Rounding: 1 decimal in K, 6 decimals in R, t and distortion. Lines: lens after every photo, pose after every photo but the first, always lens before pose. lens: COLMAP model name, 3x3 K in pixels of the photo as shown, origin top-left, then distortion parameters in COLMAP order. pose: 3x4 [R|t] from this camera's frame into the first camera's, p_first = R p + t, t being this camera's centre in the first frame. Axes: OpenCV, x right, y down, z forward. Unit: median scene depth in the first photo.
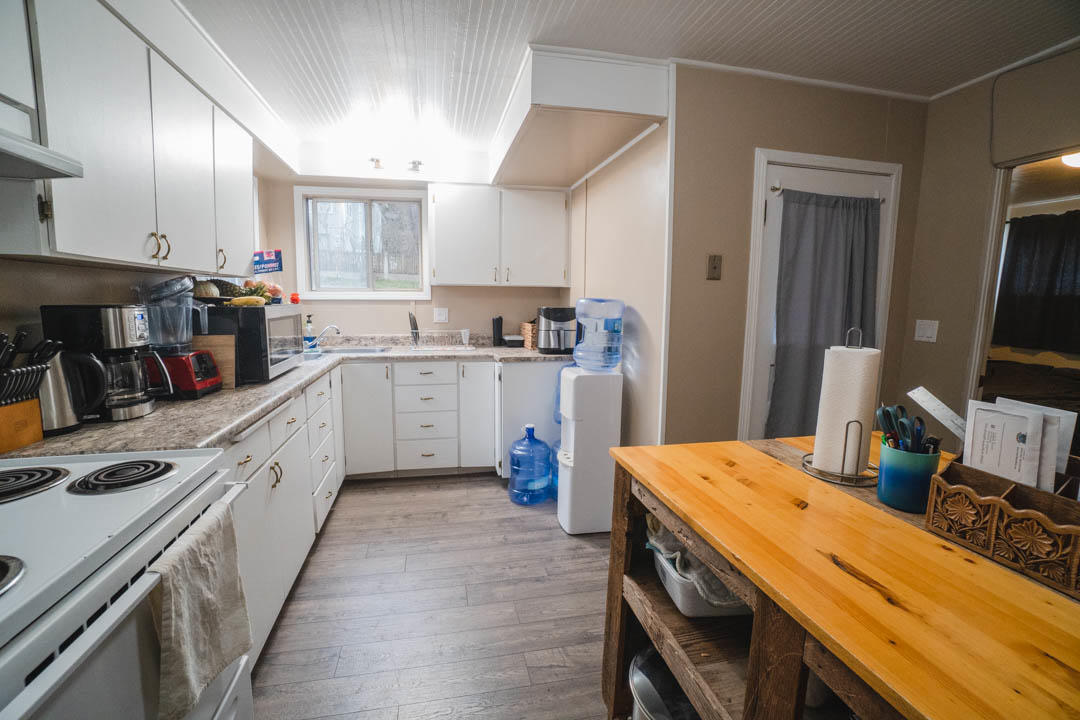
lens RADIAL K [[476.0, 0, 533.8], [0, 476.0, 356.8], [0, 0, 1]] dist [-0.061922, 0.024061]
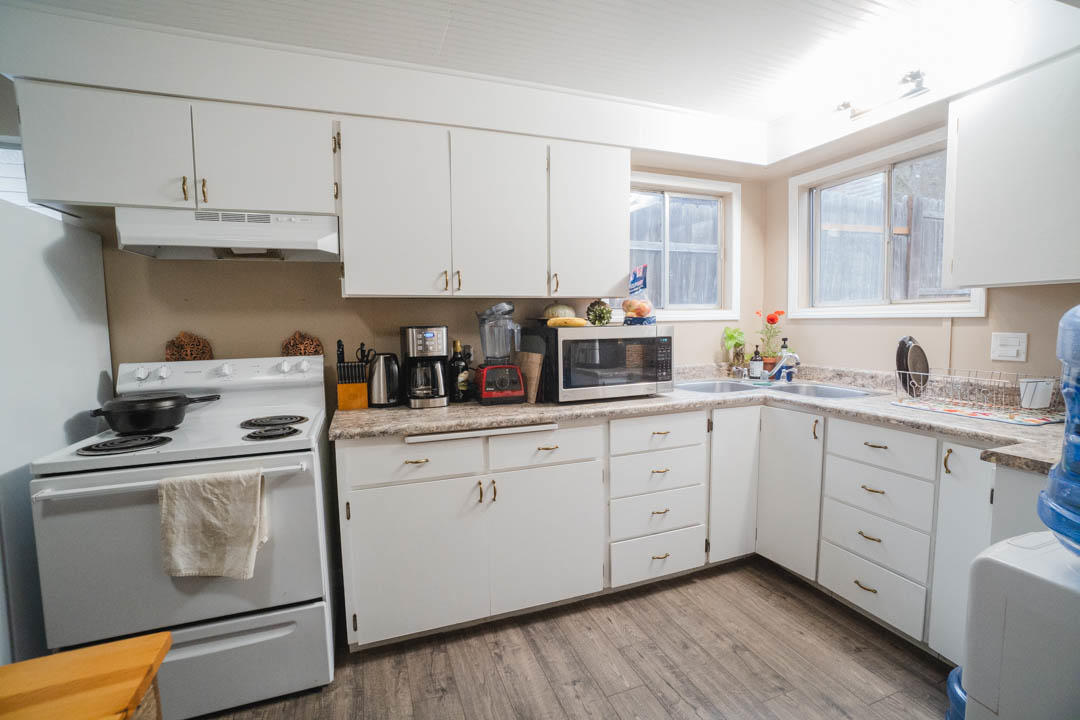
lens RADIAL K [[476.0, 0, 533.8], [0, 476.0, 356.8], [0, 0, 1]] dist [-0.061922, 0.024061]
pose [[0.138881, 0.064274, -0.988221, 0.346891], [-0.103890, 0.993331, 0.050006, -0.076425], [0.984845, 0.095722, 0.144633, 0.677978]]
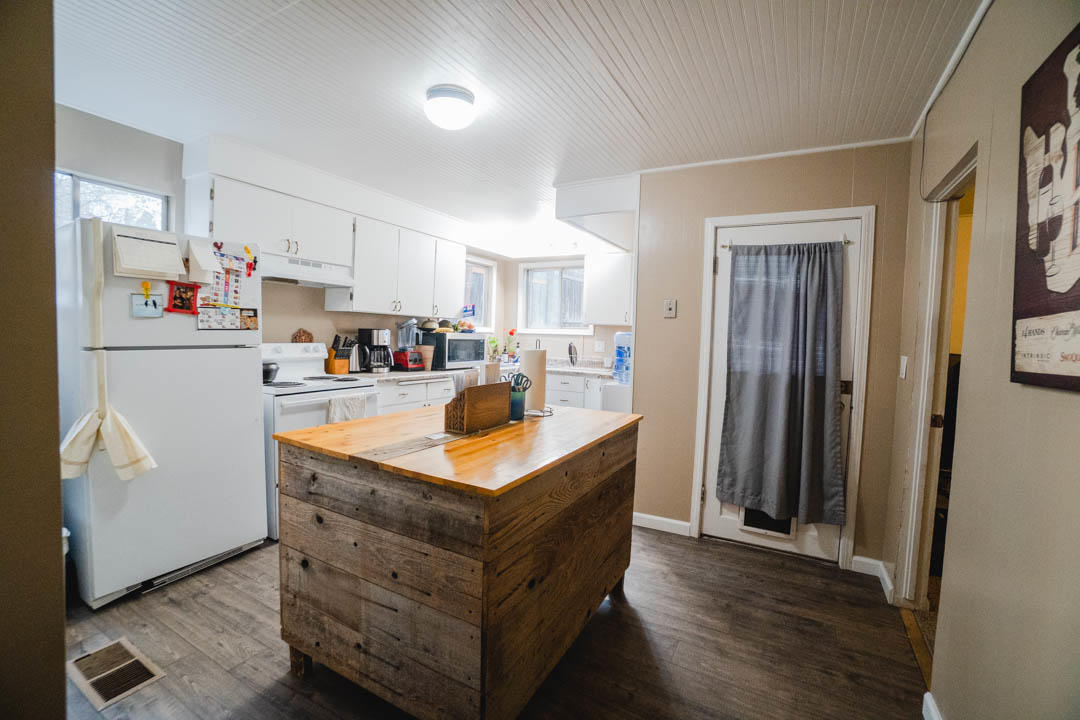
lens RADIAL K [[476.0, 0, 533.8], [0, 476.0, 356.8], [0, 0, 1]] dist [-0.061922, 0.024061]
pose [[0.744379, 0.044805, -0.666252, 0.922618], [-0.106597, 0.992925, -0.052323, 0.054537], [0.659194, 0.109968, 0.743889, -0.238933]]
